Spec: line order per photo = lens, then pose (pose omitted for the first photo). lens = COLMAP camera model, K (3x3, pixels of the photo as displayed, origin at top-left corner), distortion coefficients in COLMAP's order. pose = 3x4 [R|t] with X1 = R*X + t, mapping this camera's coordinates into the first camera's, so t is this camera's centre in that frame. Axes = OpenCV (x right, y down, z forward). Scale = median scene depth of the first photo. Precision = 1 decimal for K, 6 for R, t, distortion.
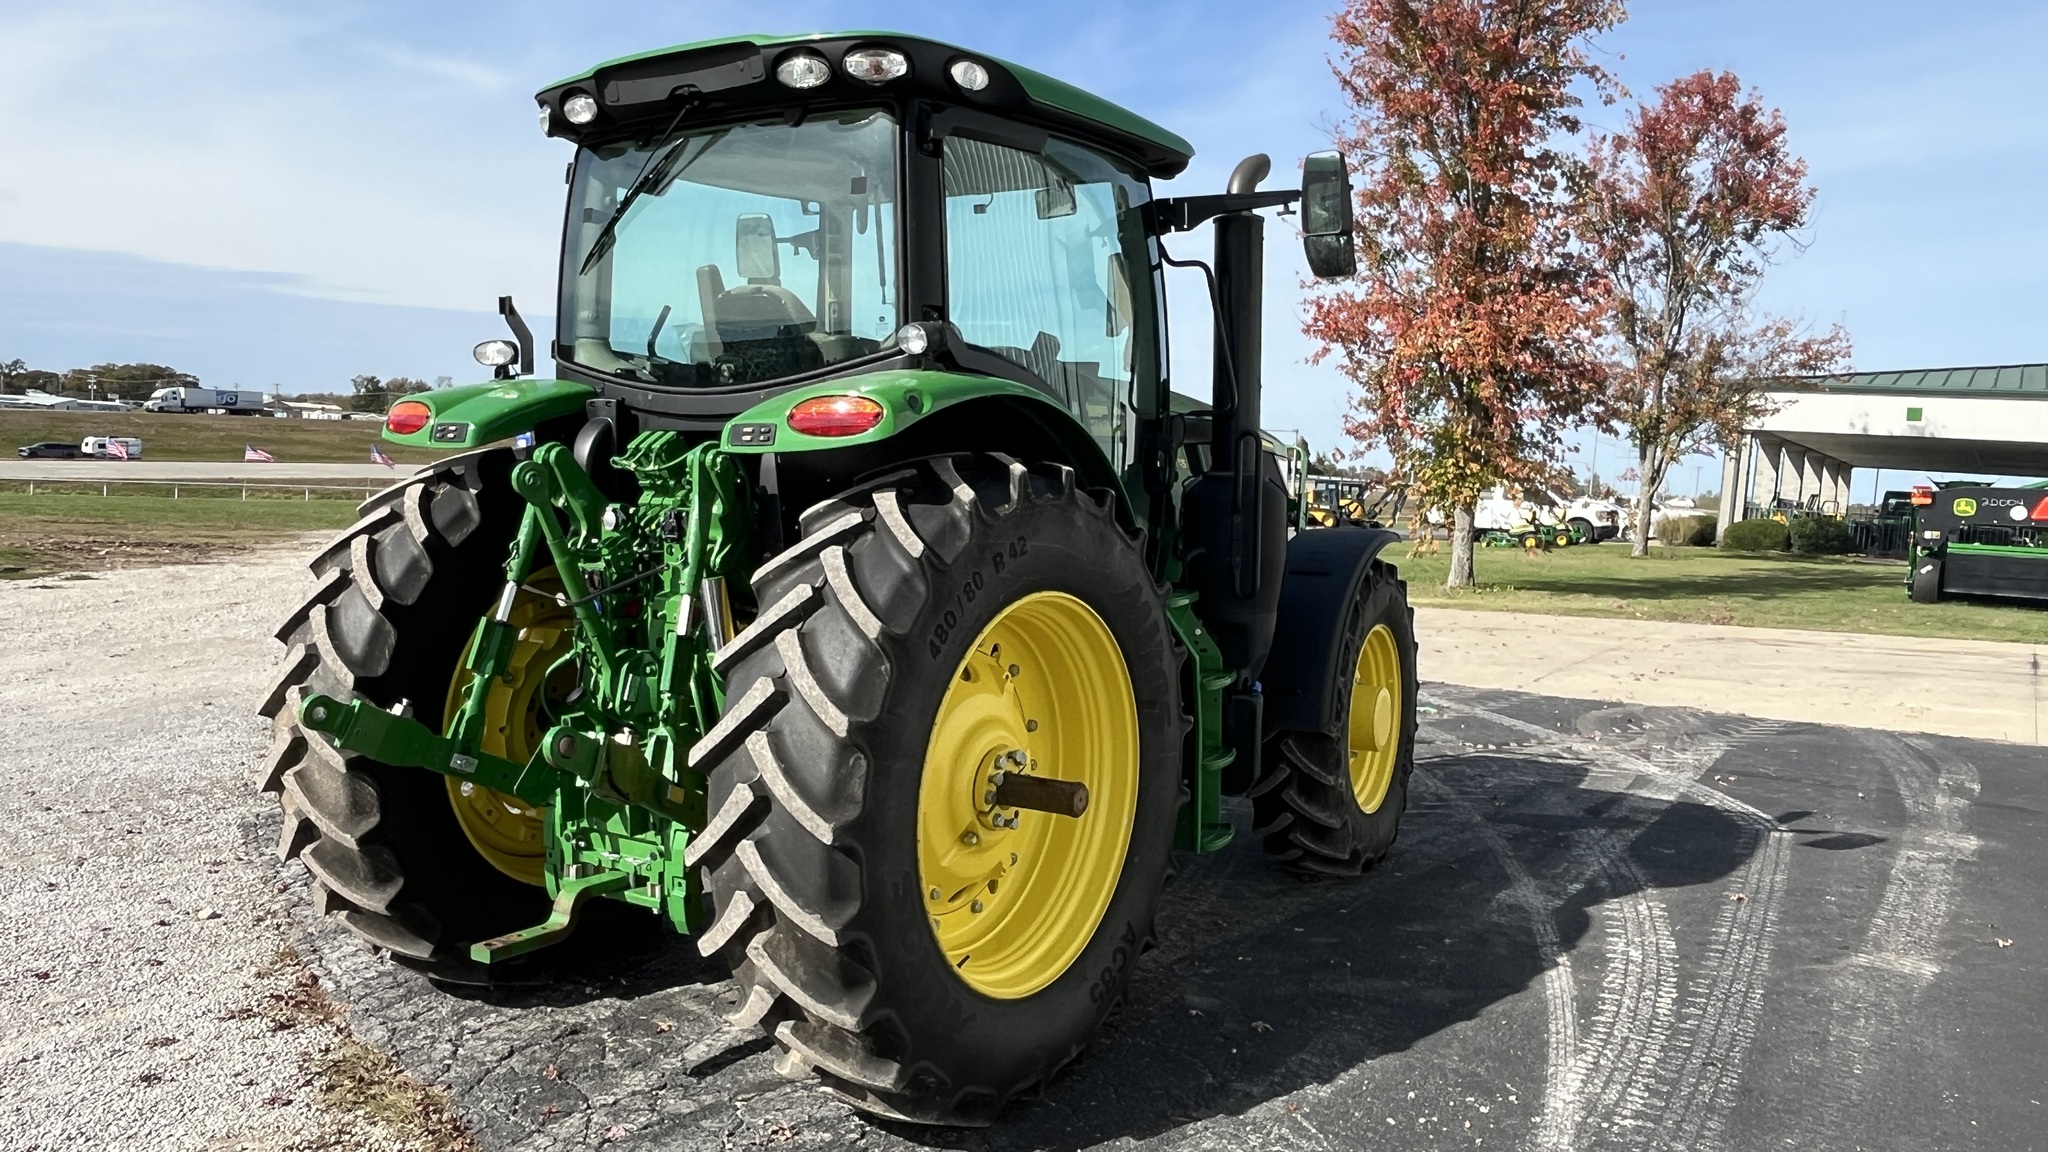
lens RADIAL K [[1540.5, 0, 1016.3], [0, 1540.5, 577.0], [0, 0, 1]] dist [0.002007, -0.011593]
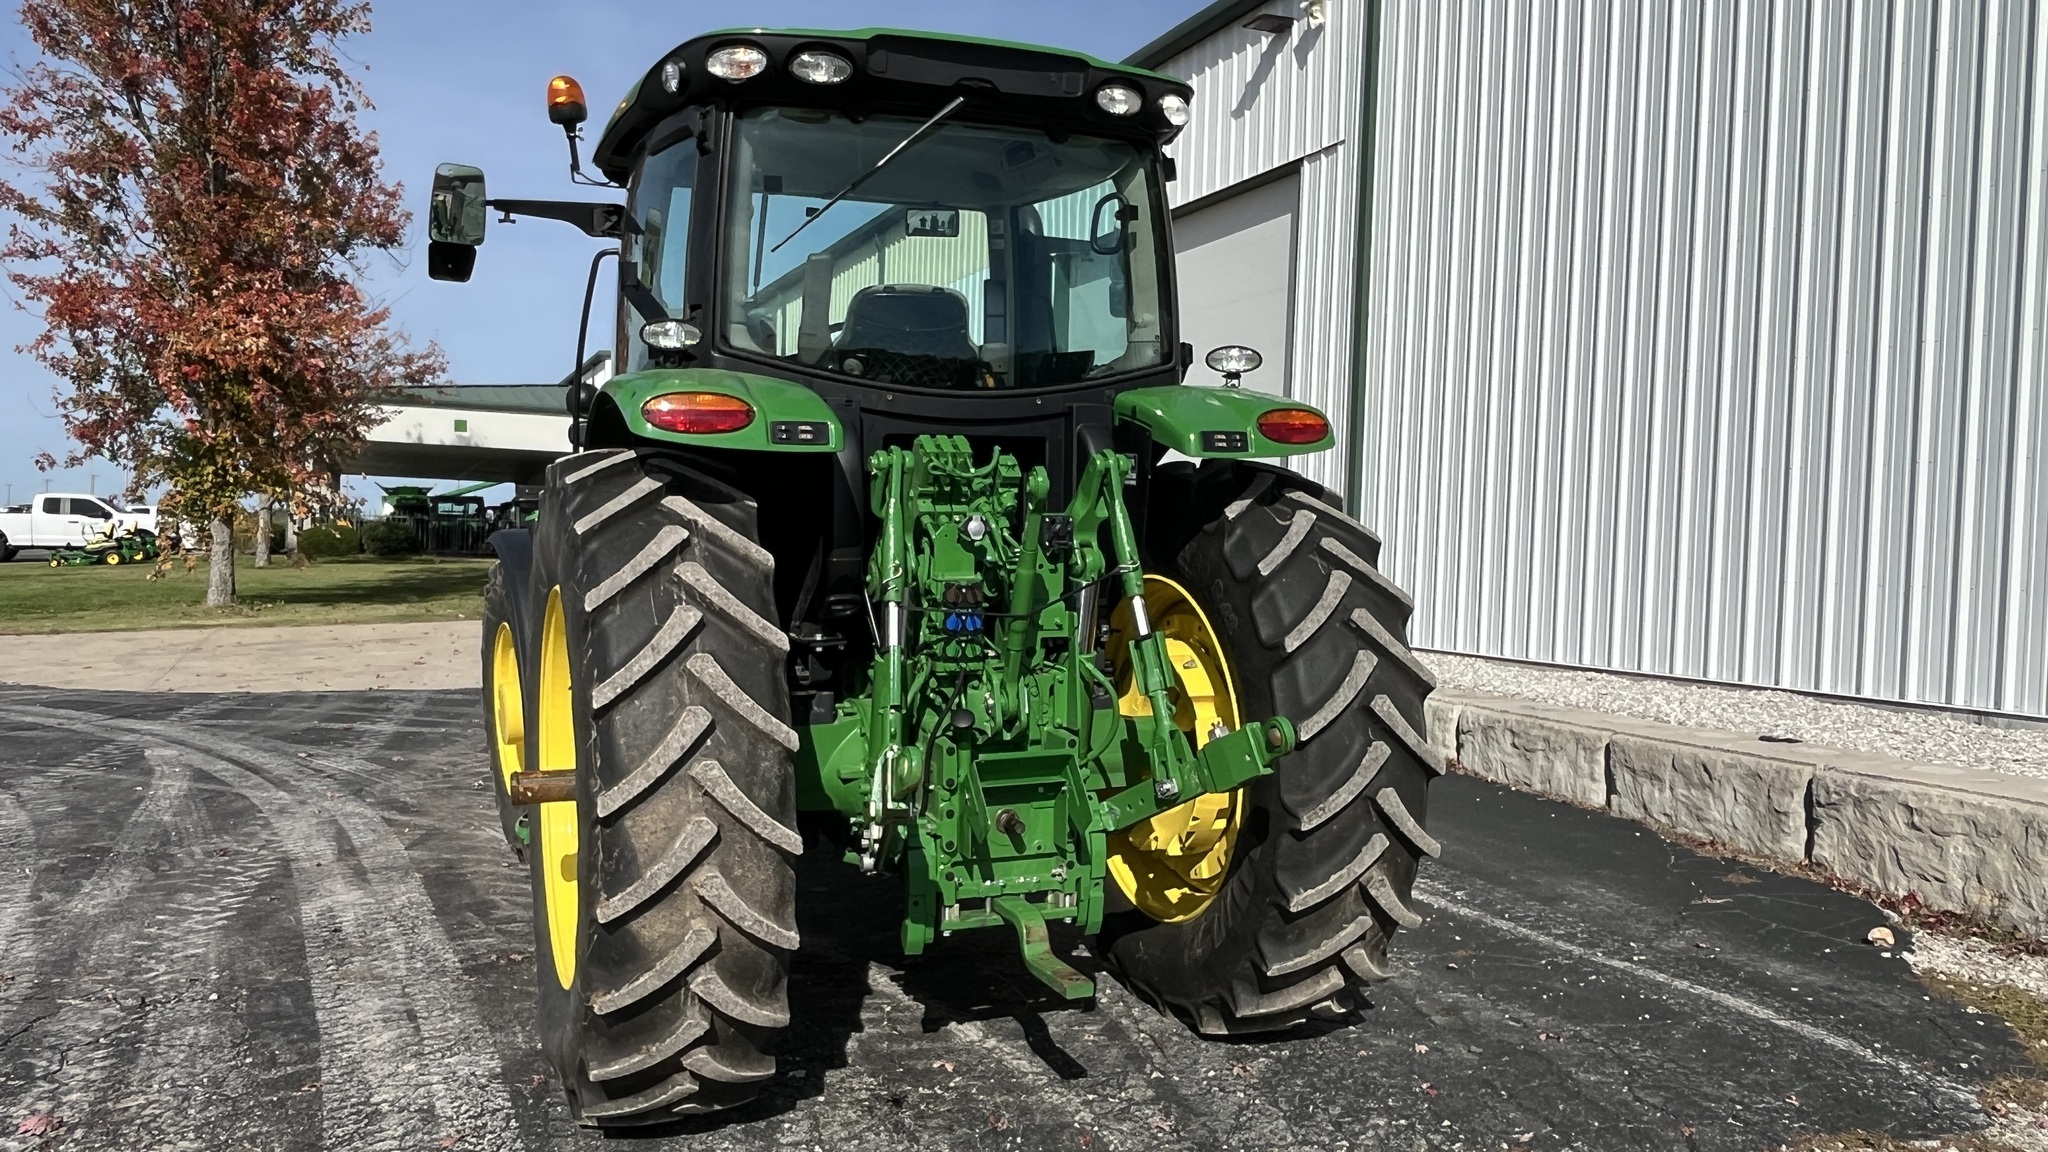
lens RADIAL K [[1540.5, 0, 1016.3], [0, 1540.5, 577.0], [0, 0, 1]] dist [0.002007, -0.011593]
pose [[0.564441, -0.061751, 0.823161, -0.136273], [0.066055, 0.997379, 0.029527, -0.004479], [-0.822826, 0.037708, 0.567040, 0.059085]]
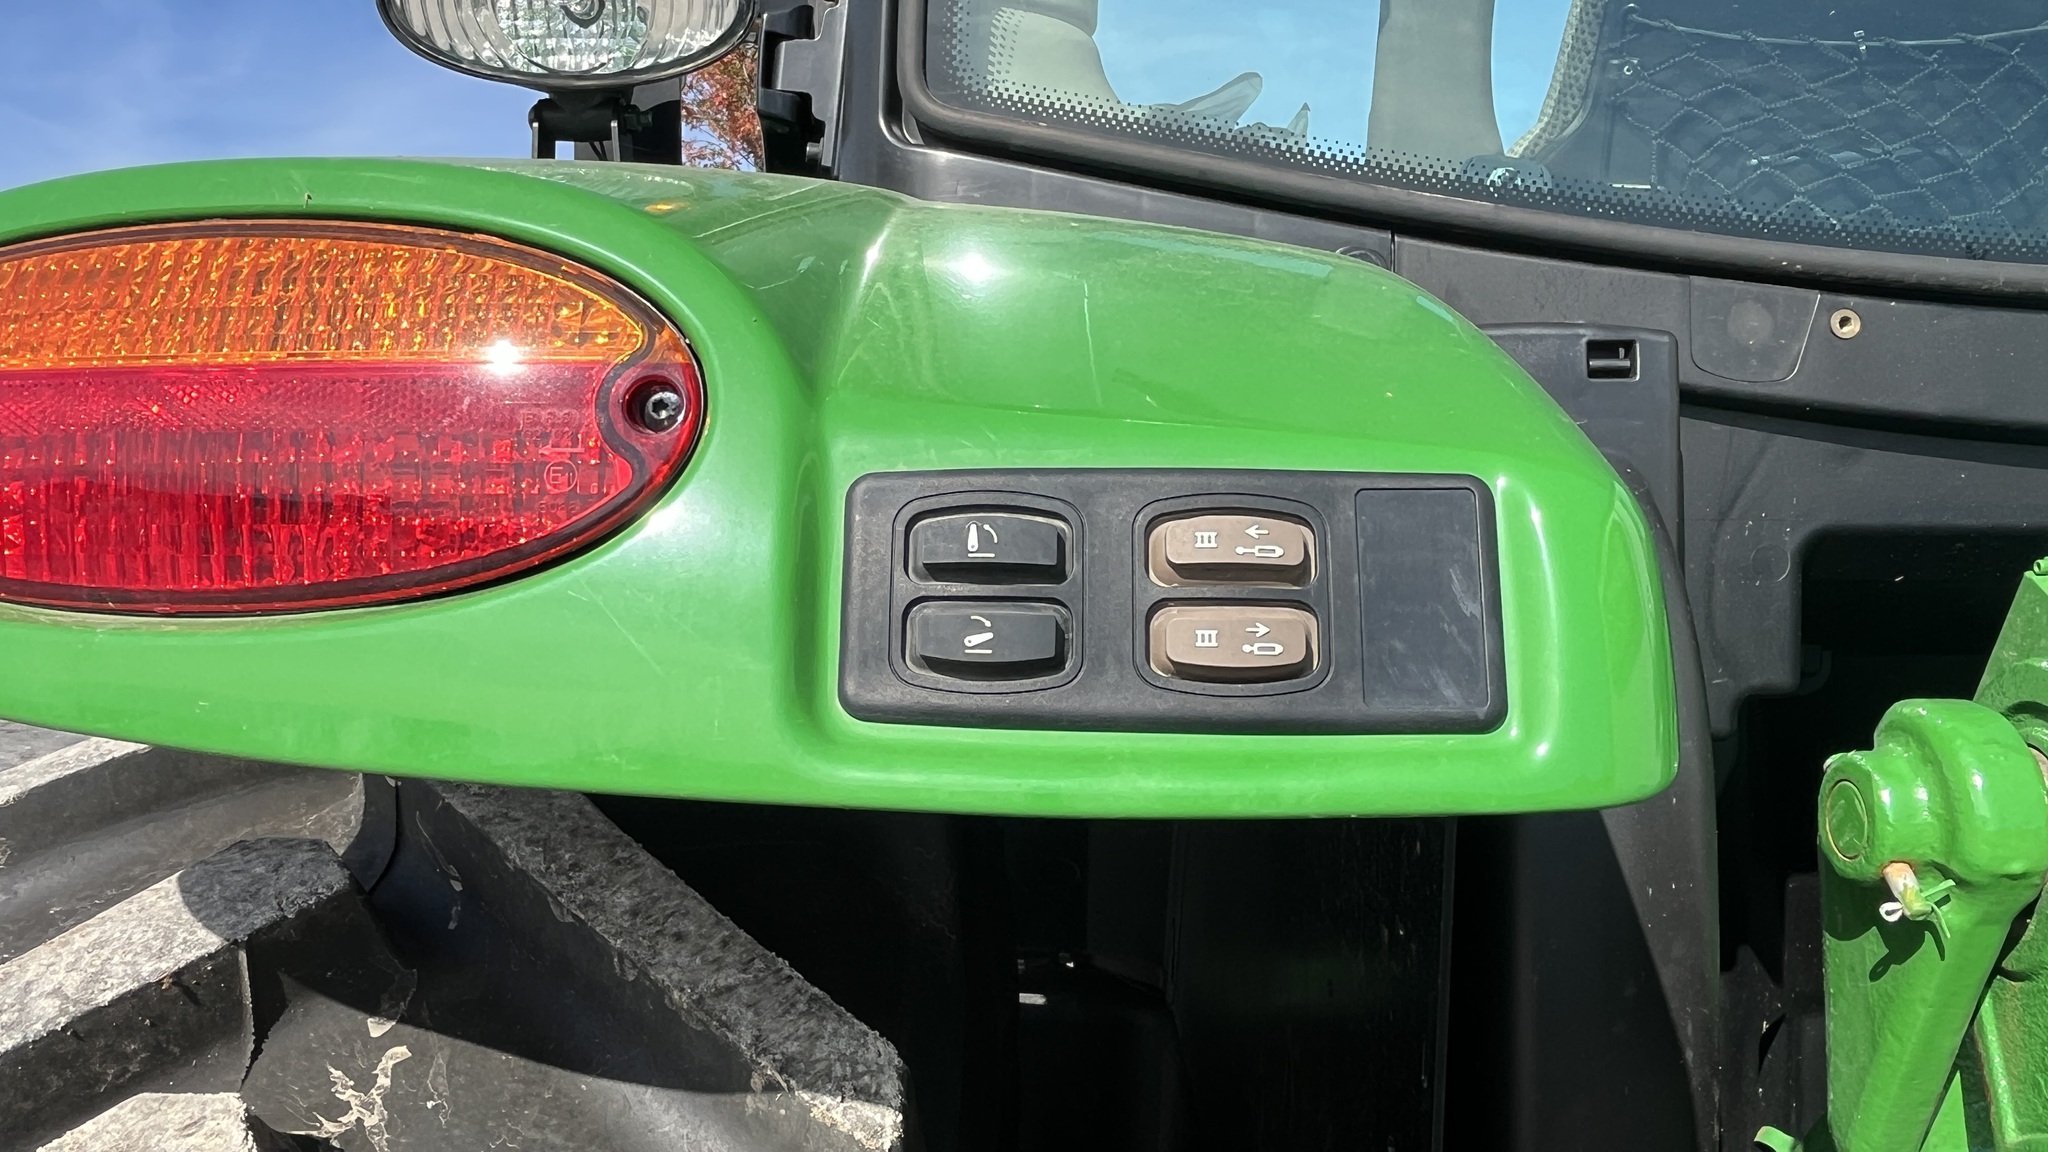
lens RADIAL K [[1564.8, 0, 953.1], [0, 1564.8, 568.3], [0, 0, 1]] dist [-0.008215, -0.001948]
pose [[0.865117, -0.024985, 0.500948, -0.056930], [0.050950, 0.997970, -0.038214, -0.012719], [-0.498976, 0.058582, 0.864633, 0.128412]]
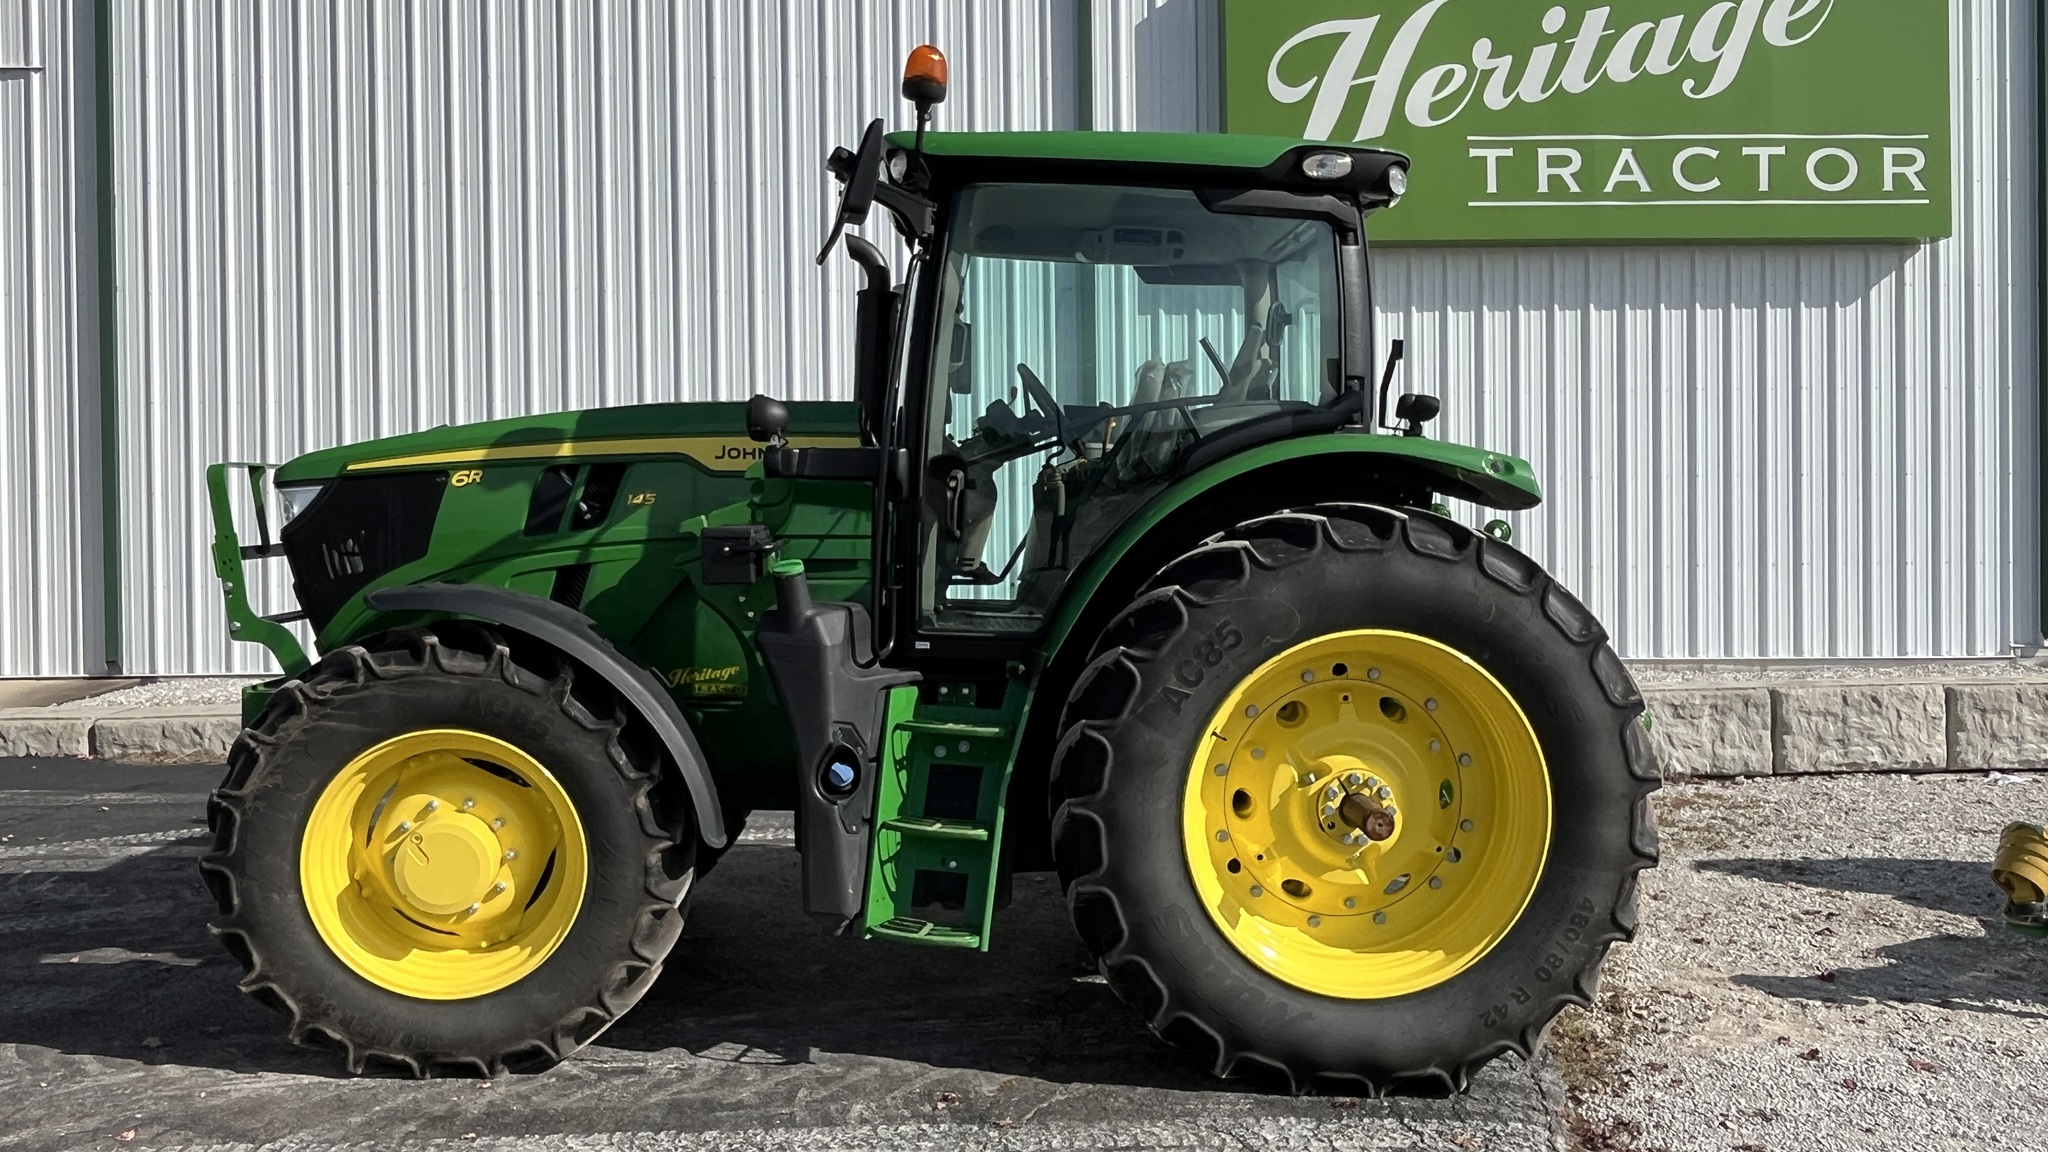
lens RADIAL K [[1529.4, 0, 1024.0], [0, 1529.4, 576.0], [0, 0, 1]] dist [0.004705, -0.004540]
pose [[-0.587159, -0.065682, 0.806803, -0.144333], [0.033419, 0.993886, 0.105233, -0.022503], [-0.808782, 0.088751, -0.581374, 0.263249]]
